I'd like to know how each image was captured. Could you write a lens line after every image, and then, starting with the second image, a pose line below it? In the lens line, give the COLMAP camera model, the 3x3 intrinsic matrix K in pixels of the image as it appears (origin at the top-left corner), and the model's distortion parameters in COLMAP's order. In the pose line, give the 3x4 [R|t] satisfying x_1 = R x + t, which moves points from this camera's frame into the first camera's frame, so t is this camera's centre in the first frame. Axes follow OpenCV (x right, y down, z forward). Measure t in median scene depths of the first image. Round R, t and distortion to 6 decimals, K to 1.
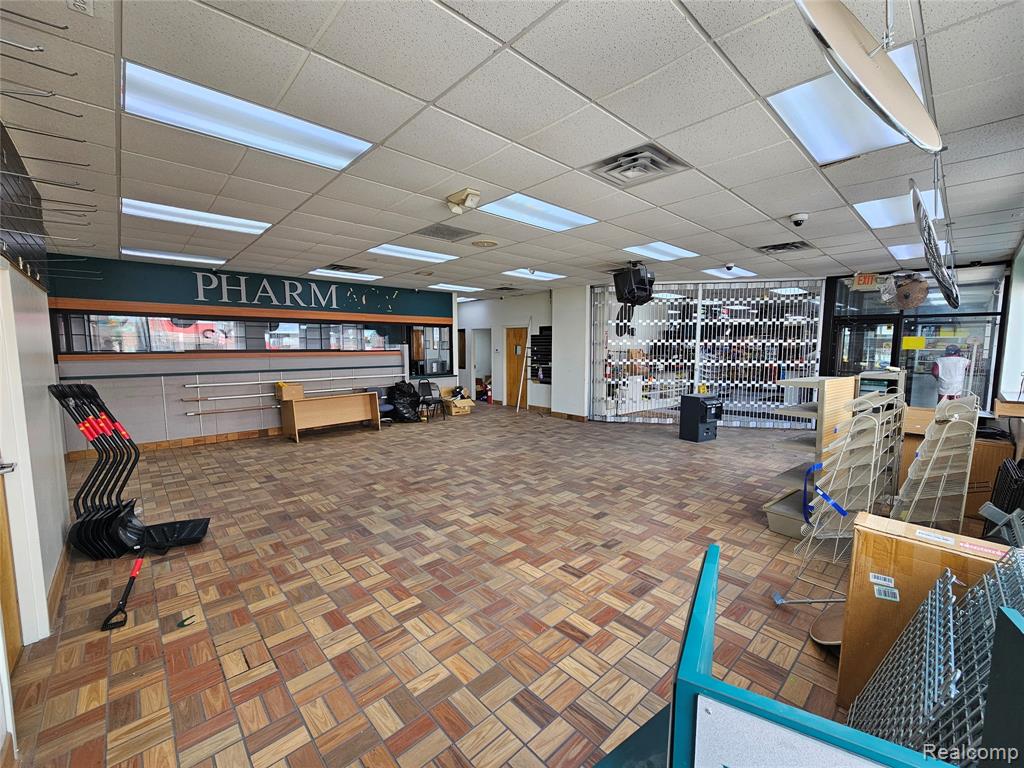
lens RADIAL K [[420.3, 0, 515.9], [0, 420.3, 378.9], [0, 0, 1]] dist [0.000217, 0.000346]
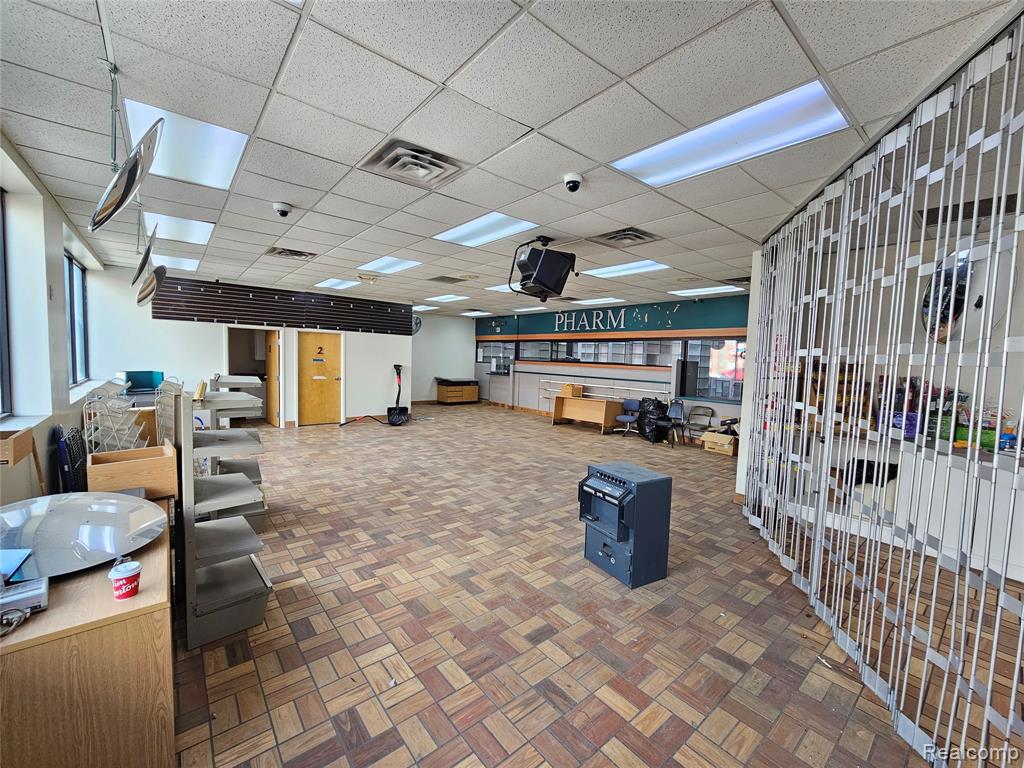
lens RADIAL K [[416.9, 0, 512.9], [0, 416.9, 386.3], [0, 0, 1]] dist [-0.000150, 0.000274]
pose [[-0.061427, 0.068572, -0.995753, 1.053443], [-0.110301, 0.991060, 0.075053, -0.084069], [0.991998, 0.114443, -0.053314, 1.073052]]
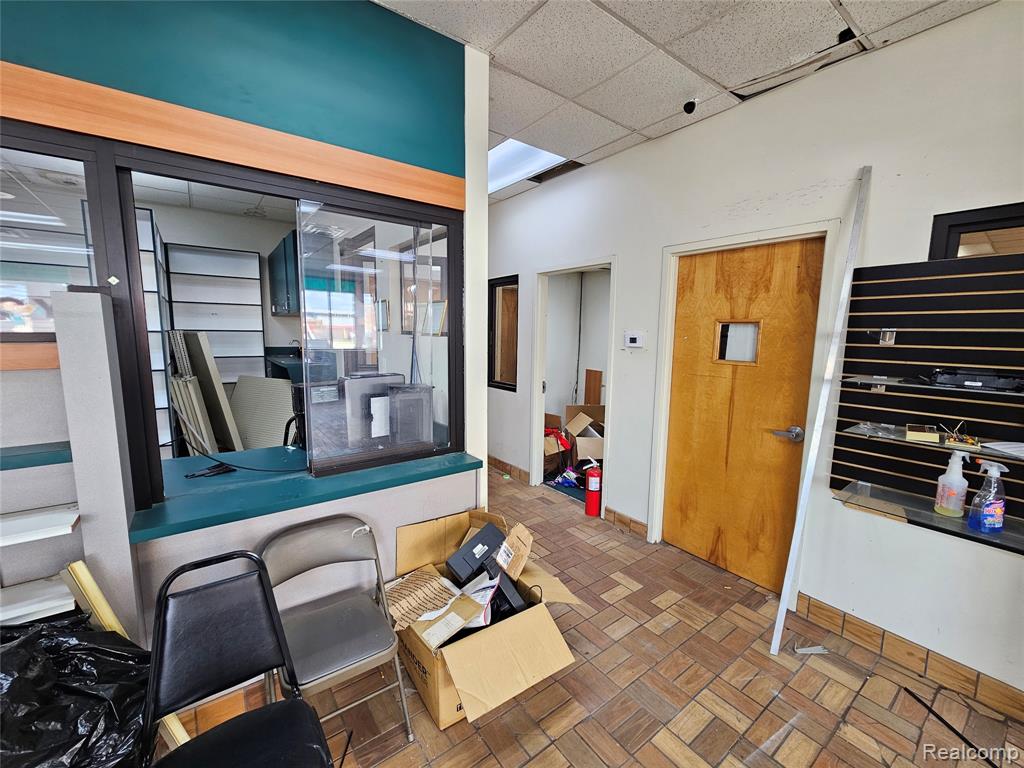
lens RADIAL K [[416.9, 0, 512.9], [0, 416.9, 386.3], [0, 0, 1]] dist [-0.000150, 0.000274]
pose [[0.992942, 0.028587, -0.115108, -0.170592], [-0.022556, 0.998320, 0.053362, -0.096209], [0.116440, -0.050389, 0.991919, 1.354156]]
